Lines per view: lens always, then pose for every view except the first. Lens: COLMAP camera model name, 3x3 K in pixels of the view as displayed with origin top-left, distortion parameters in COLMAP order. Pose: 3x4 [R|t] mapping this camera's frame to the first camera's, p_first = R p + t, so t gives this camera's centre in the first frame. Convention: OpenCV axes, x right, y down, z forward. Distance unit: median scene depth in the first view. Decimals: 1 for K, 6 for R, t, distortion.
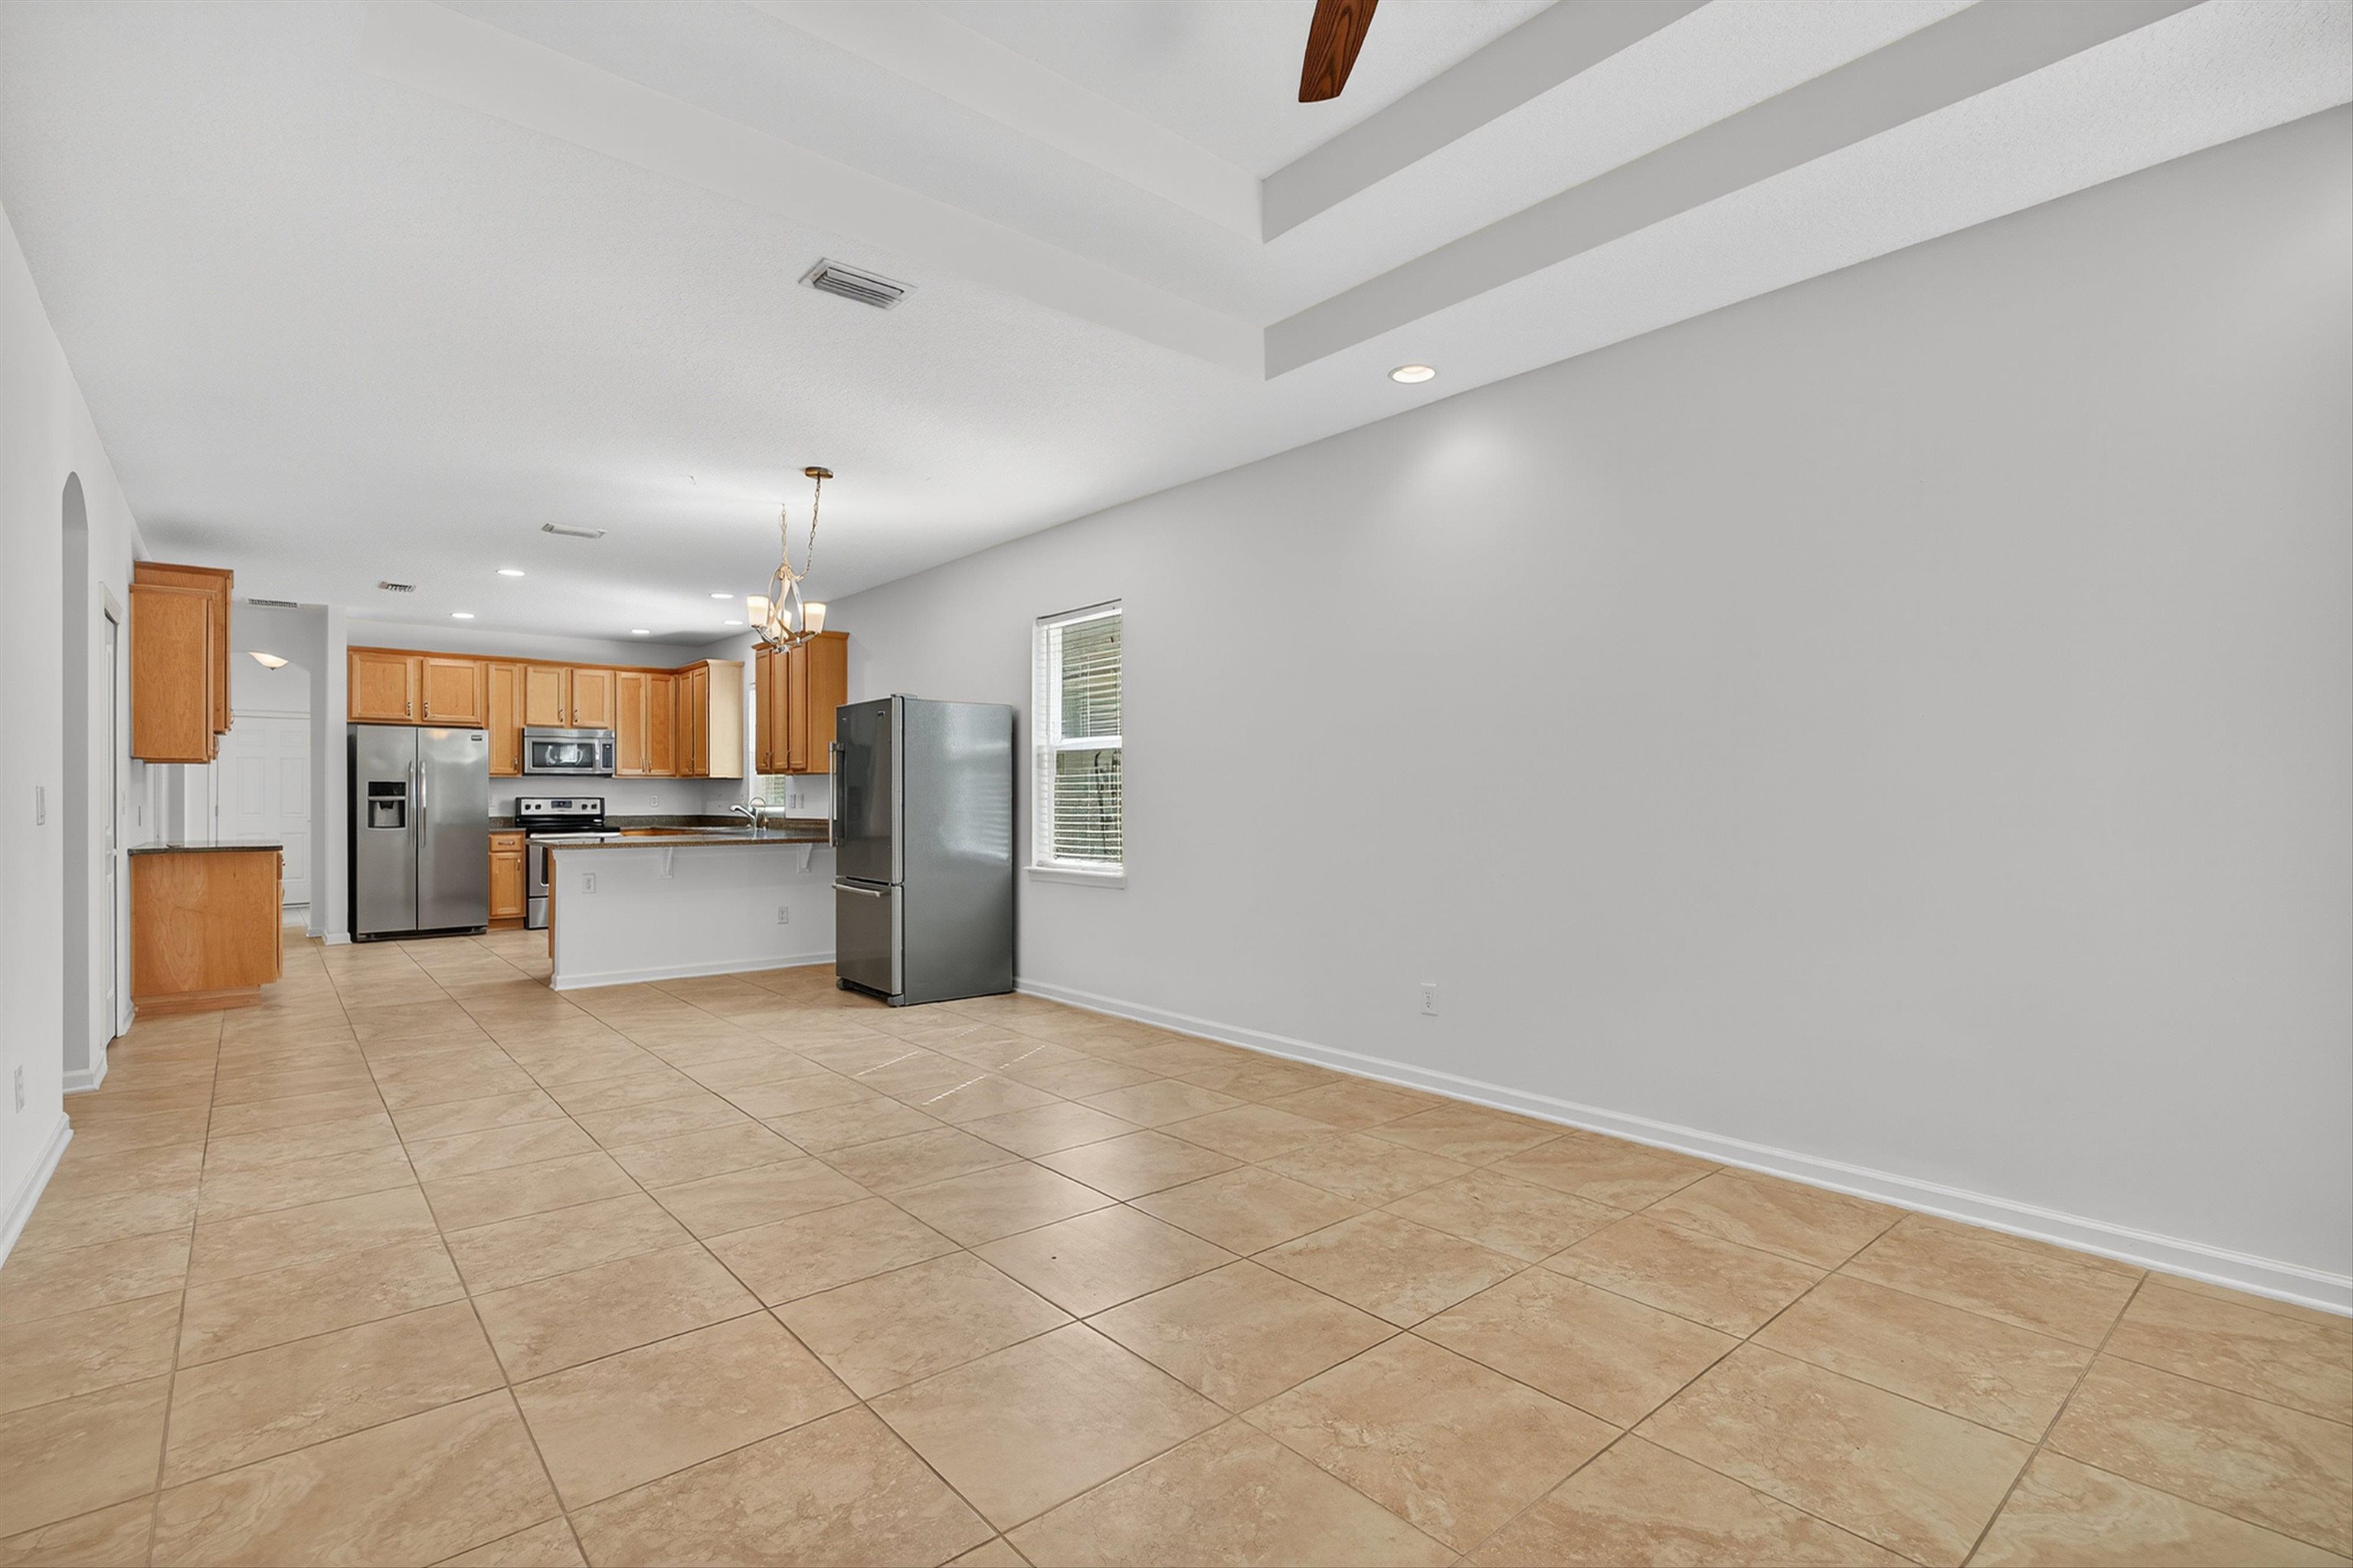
lens RADIAL K [[1090.6, 0, 1185.5], [0, 1090.6, 796.3], [0, 0, 1]] dist [-0.020588, 0.005431]
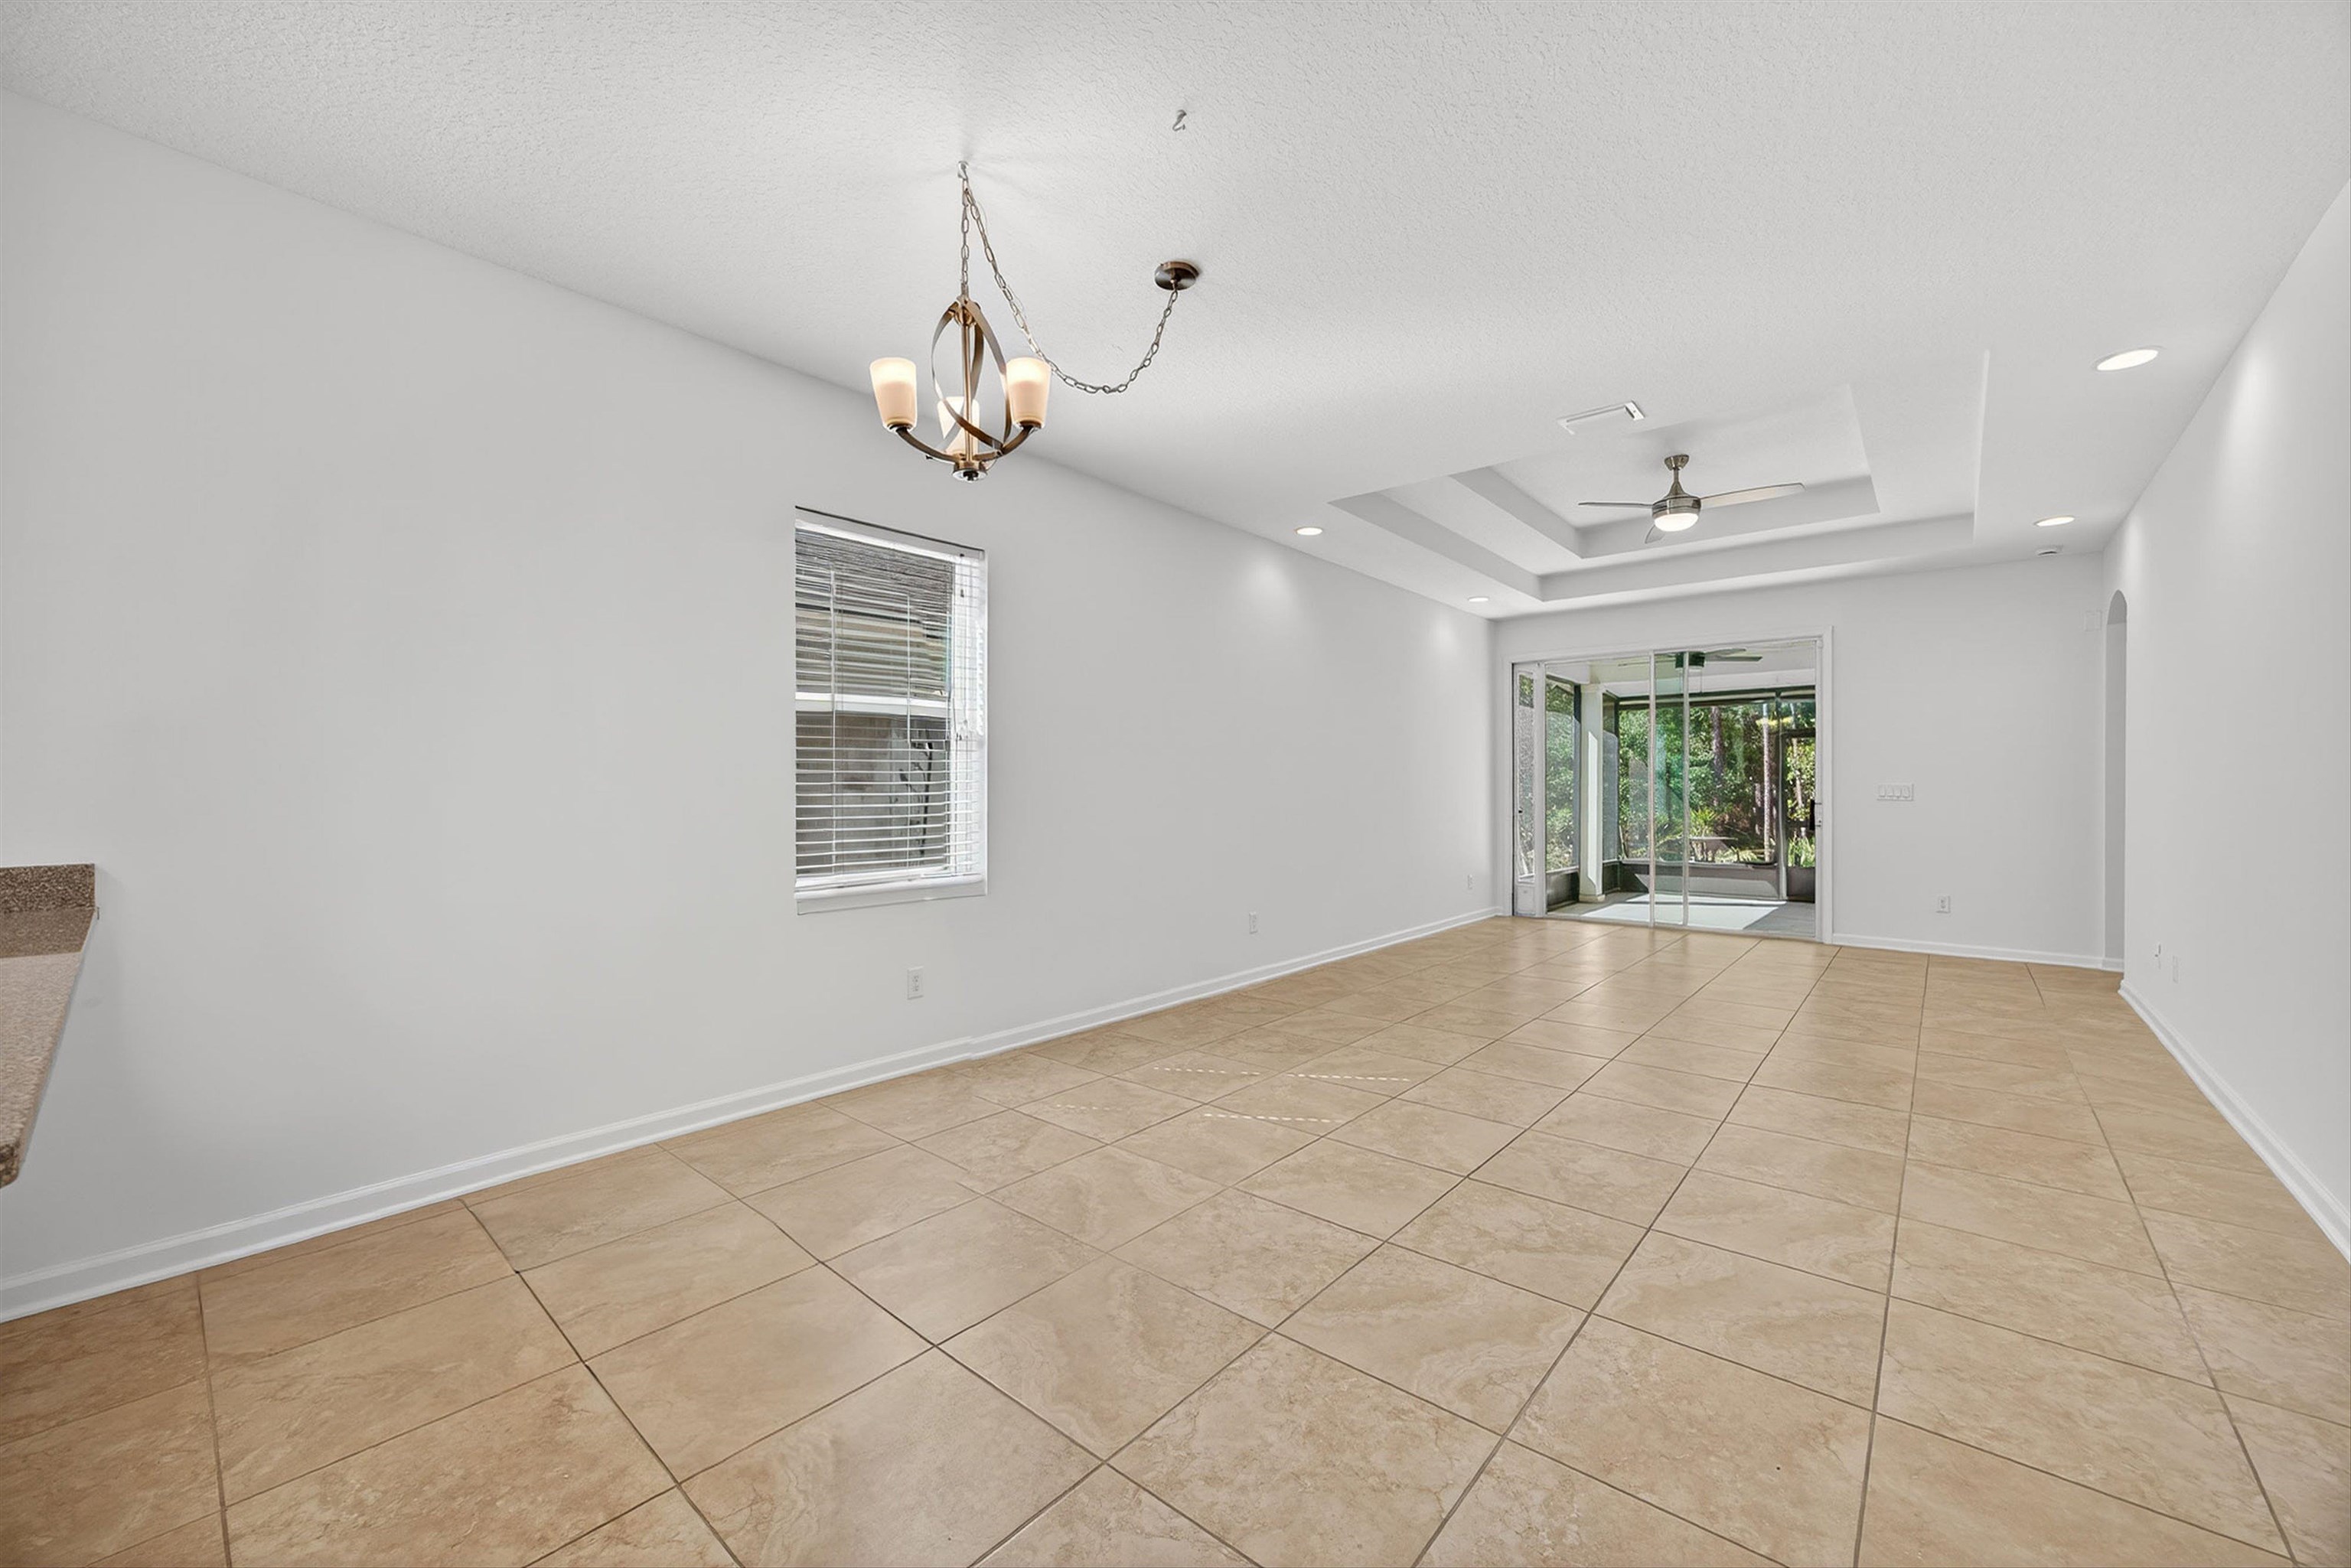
lens RADIAL K [[906.4, 0, 1187.5], [0, 906.4, 793.9], [0, 0, 1]] dist [-0.026626, 0.007292]
pose [[-0.150108, -0.001975, 0.988668, -0.690586], [-0.001897, 0.999997, 0.001710, 0.002899], [-0.988668, -0.001619, -0.150111, 0.865232]]
